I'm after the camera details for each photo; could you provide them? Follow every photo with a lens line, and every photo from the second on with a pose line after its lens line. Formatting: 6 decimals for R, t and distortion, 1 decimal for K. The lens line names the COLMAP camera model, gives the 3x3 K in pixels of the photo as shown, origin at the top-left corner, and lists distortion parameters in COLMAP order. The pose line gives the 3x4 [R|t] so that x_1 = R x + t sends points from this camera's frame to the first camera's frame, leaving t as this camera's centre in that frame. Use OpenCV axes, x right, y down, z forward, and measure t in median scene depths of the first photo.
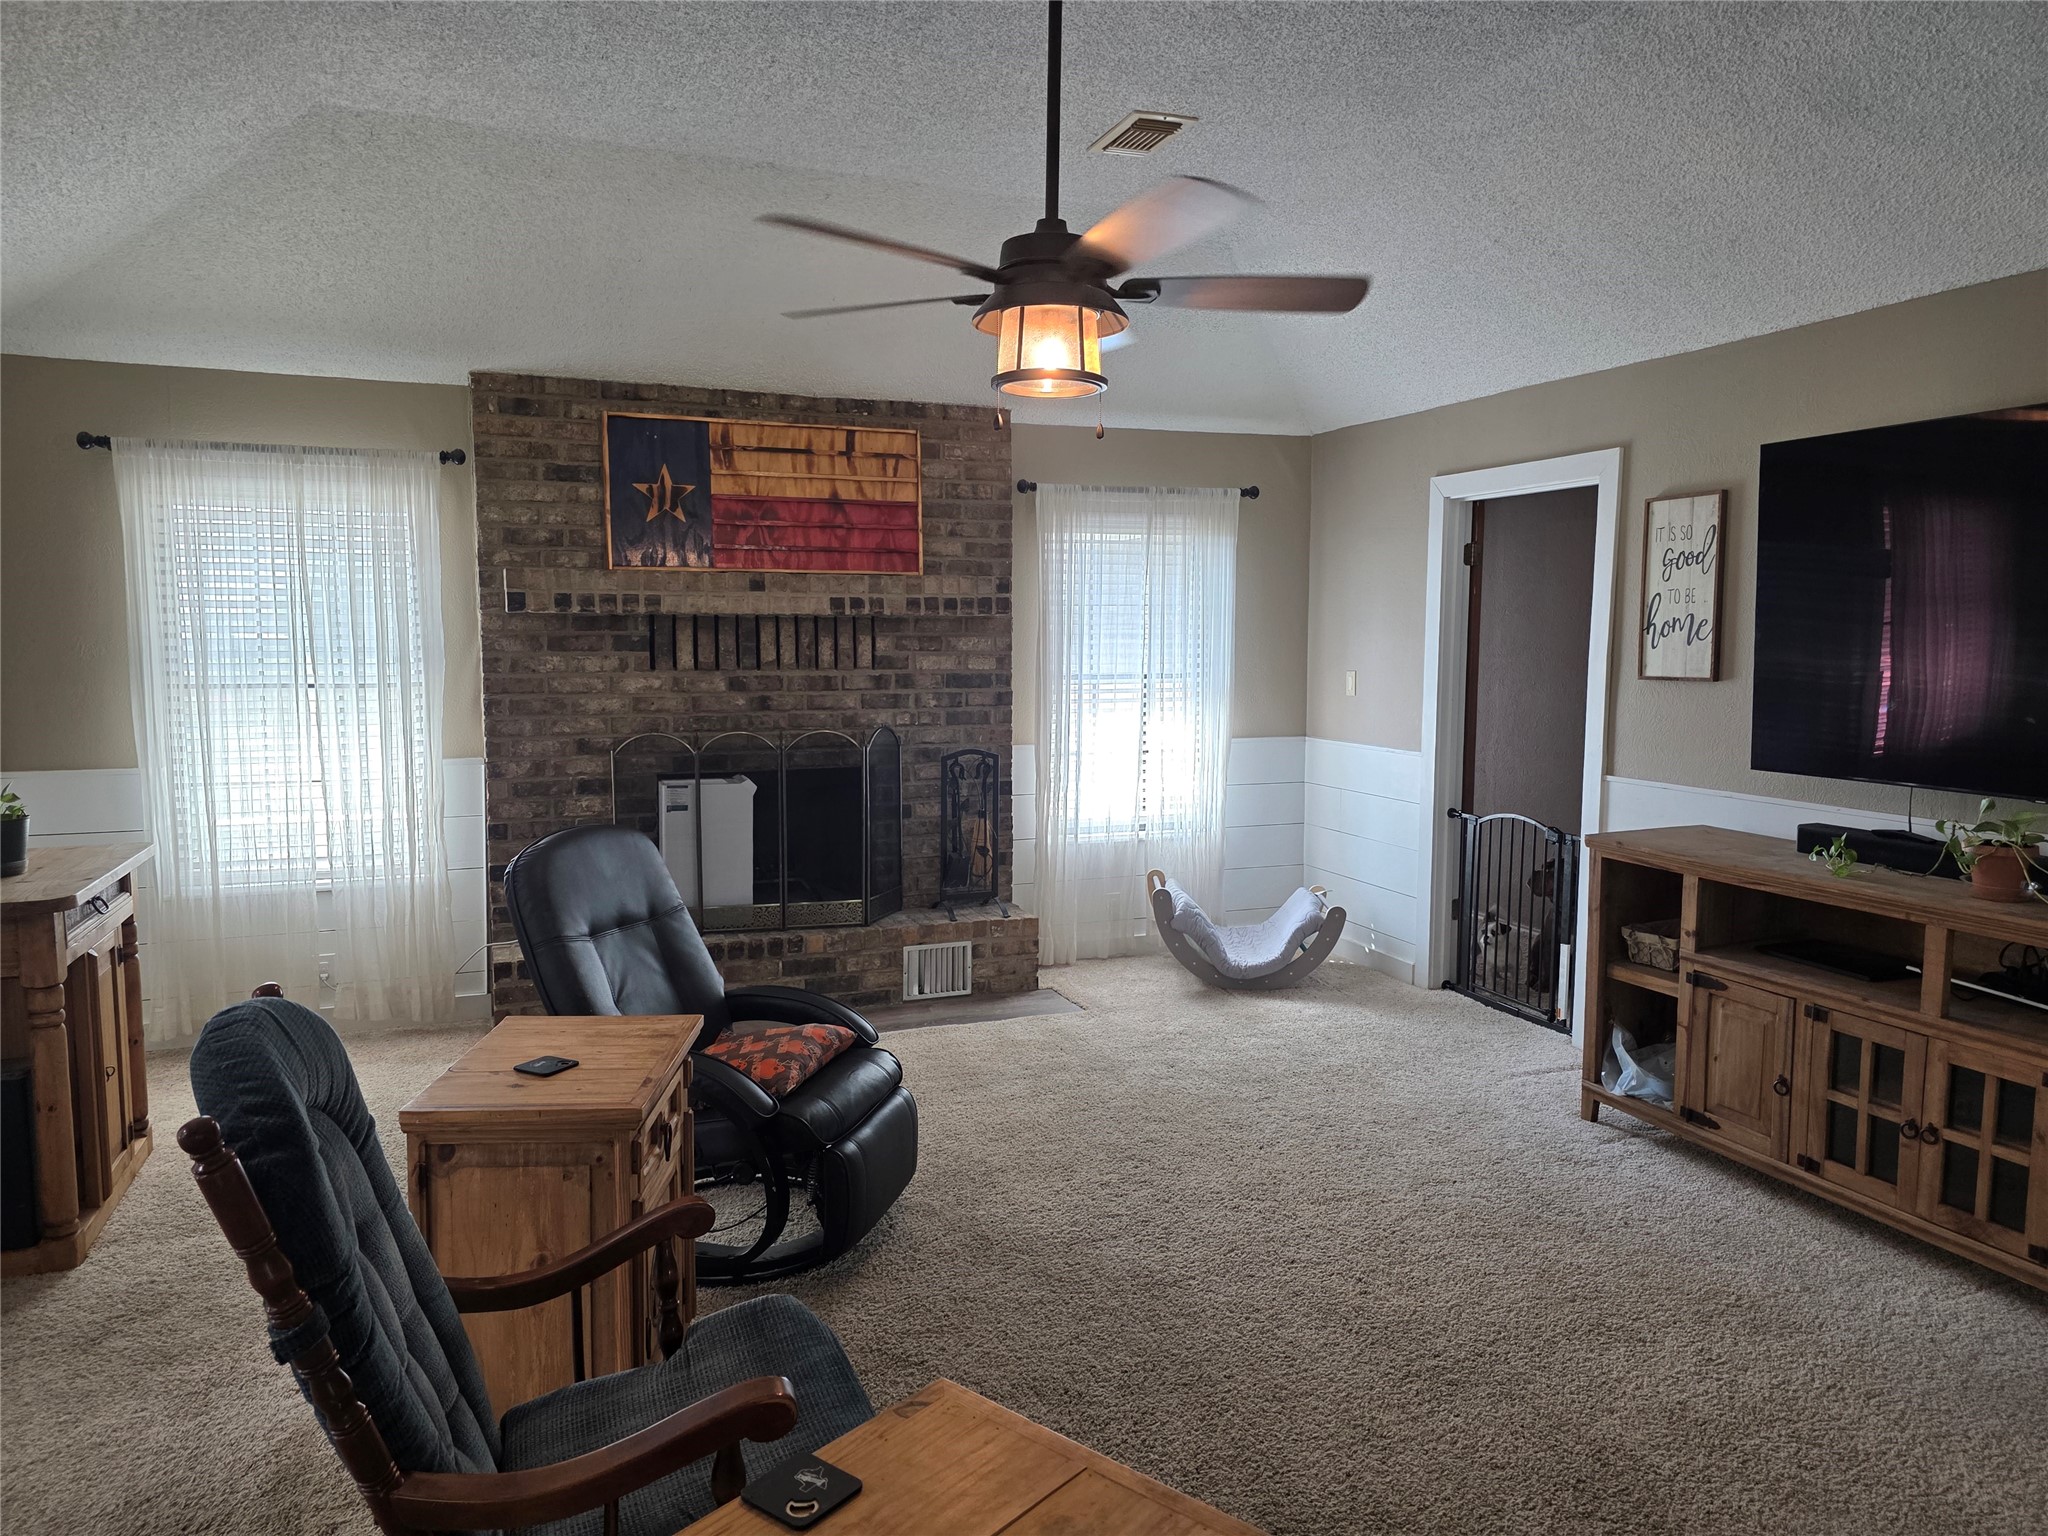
lens RADIAL K [[1392.9, 0, 1007.1], [0, 1392.9, 778.6], [0, 0, 1]] dist [0.072949, -0.065028]
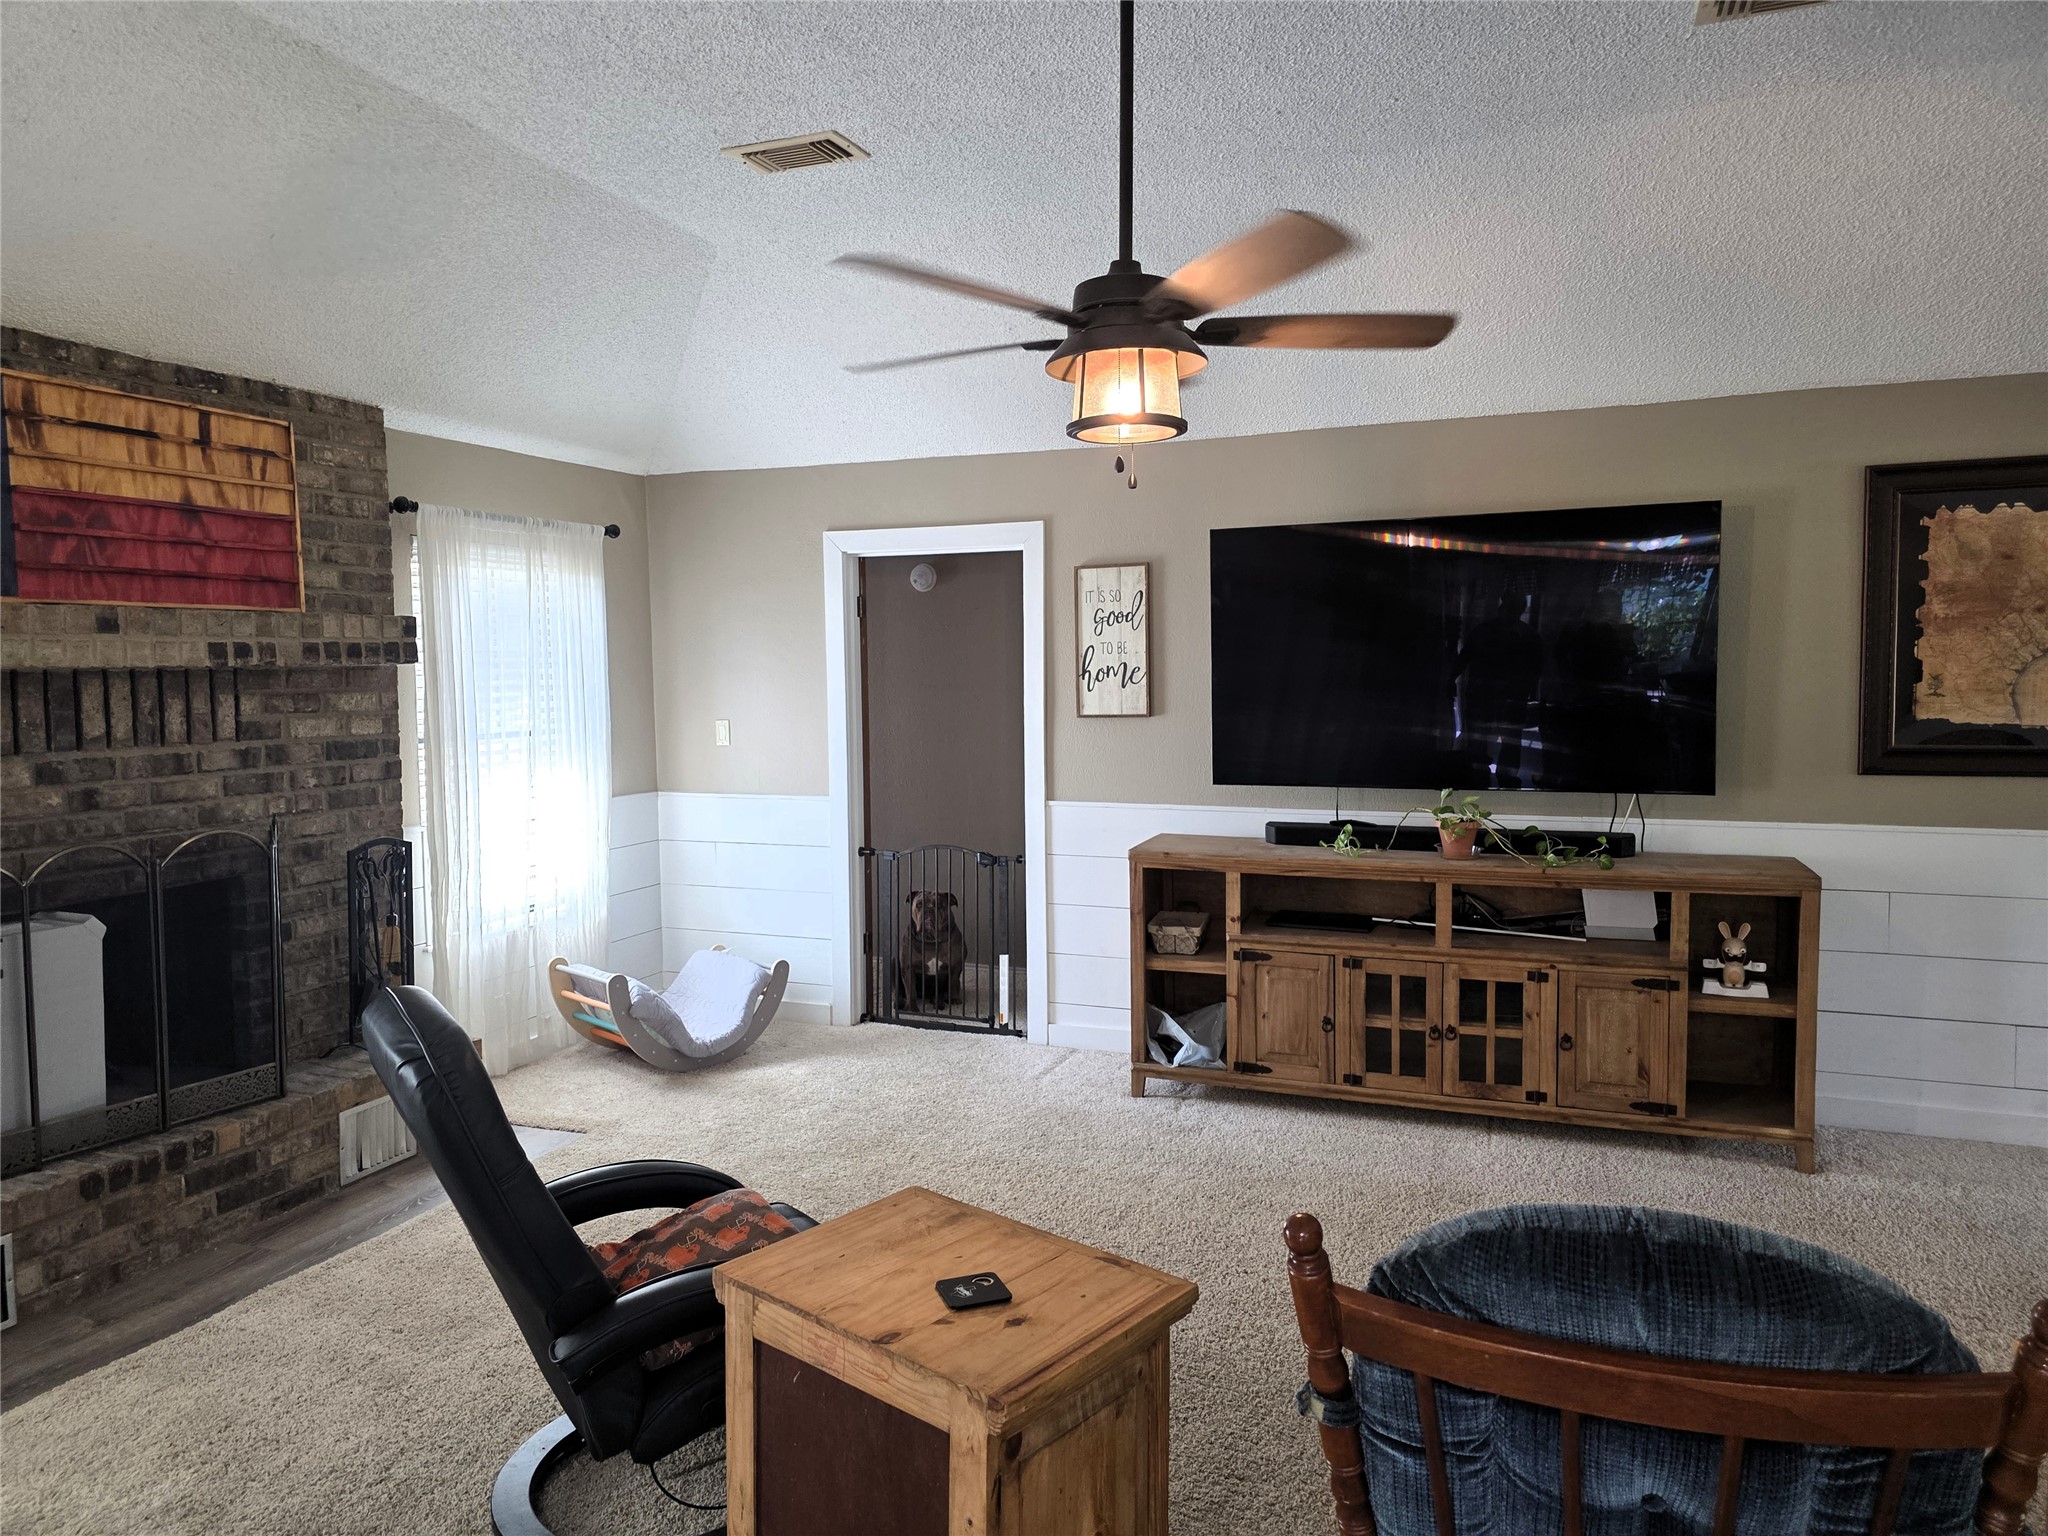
lens RADIAL K [[1392.9, 0, 1034.5], [0, 1392.9, 749.0], [0, 0, 1]] dist [0.072949, -0.065028]
pose [[0.669289, -0.052869, 0.741119, -0.384273], [0.091871, 0.995699, -0.011937, -0.029302], [-0.737301, 0.076076, 0.671267, 0.215599]]
